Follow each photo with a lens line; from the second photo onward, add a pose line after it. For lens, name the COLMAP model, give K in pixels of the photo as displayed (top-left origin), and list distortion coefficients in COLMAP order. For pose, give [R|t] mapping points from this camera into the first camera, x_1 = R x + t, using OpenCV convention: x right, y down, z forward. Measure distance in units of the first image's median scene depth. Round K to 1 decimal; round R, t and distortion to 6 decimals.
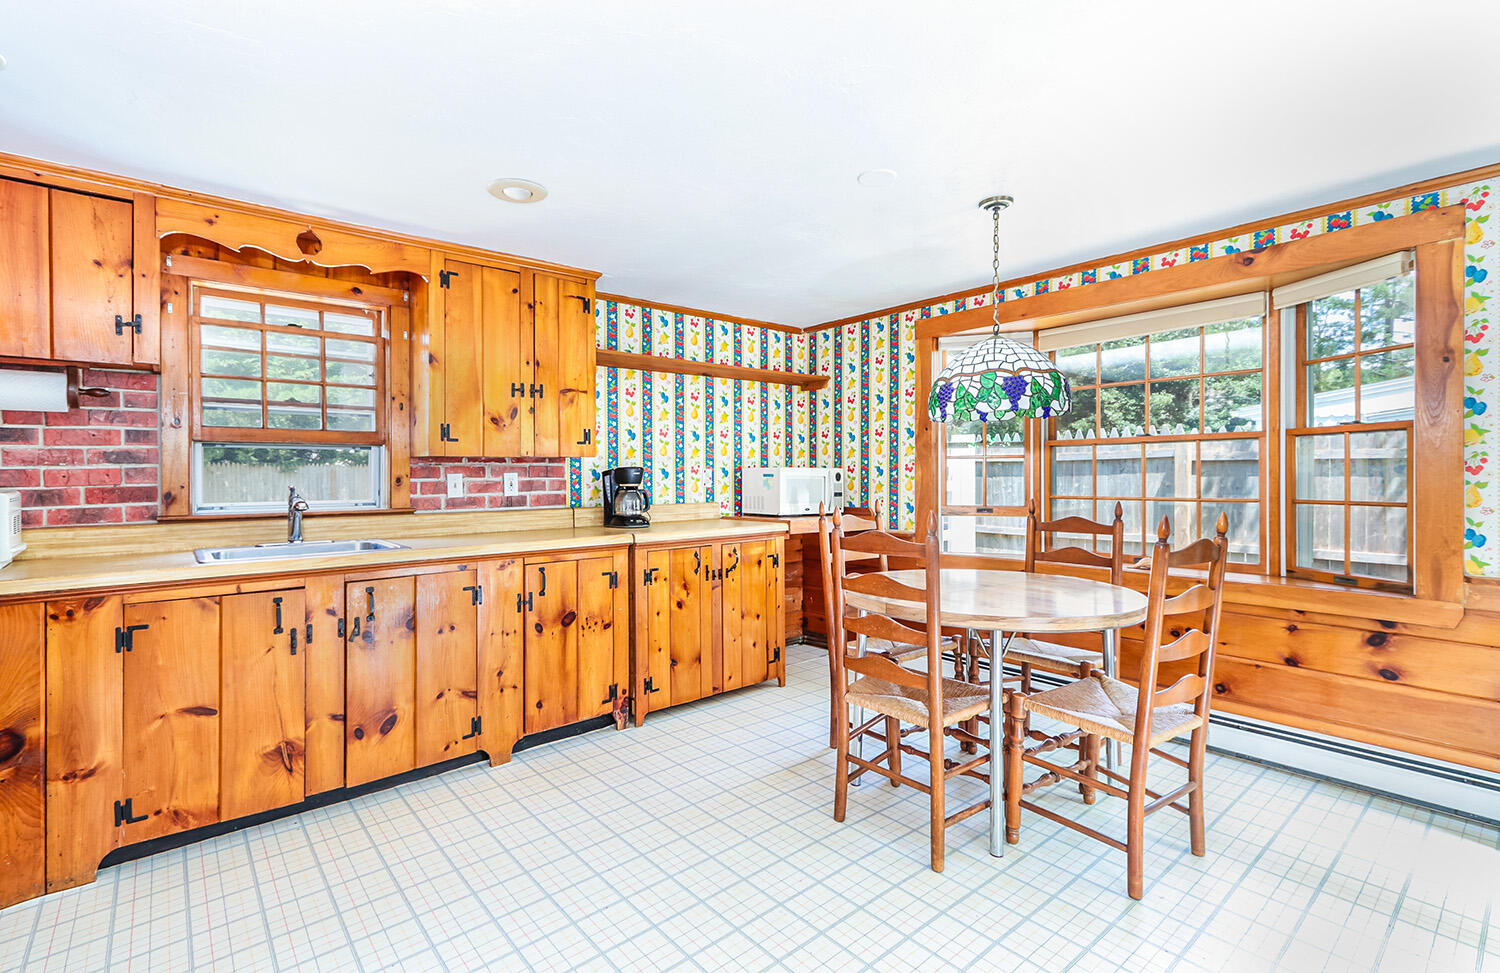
lens RADIAL K [[742.5, 0, 750.0], [0, 742.5, 486.5], [0, 0, 1]] dist [0.000448, 0.000369]
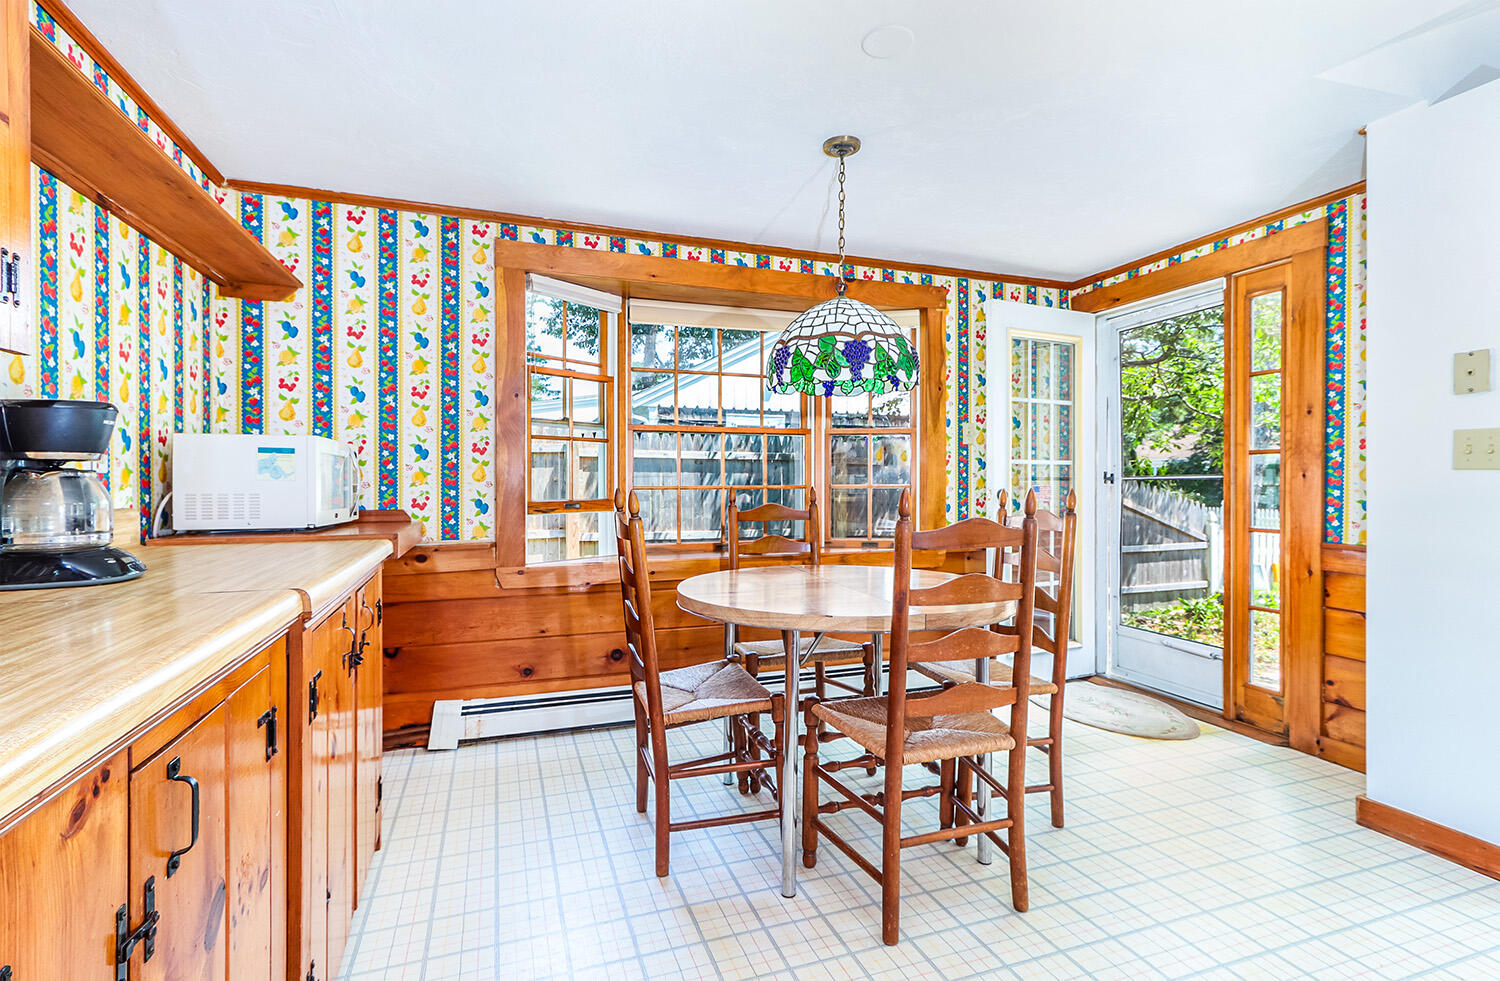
lens RADIAL K [[714.3, 0, 750.0], [0, 714.3, 490.5], [0, 0, 1]] dist [0.004473, 0.000378]
pose [[0.318610, -0.007594, 0.947855, -0.422625], [0.012017, 0.999920, 0.003972, 0.017831], [-0.947810, 0.010125, 0.318676, 0.693230]]
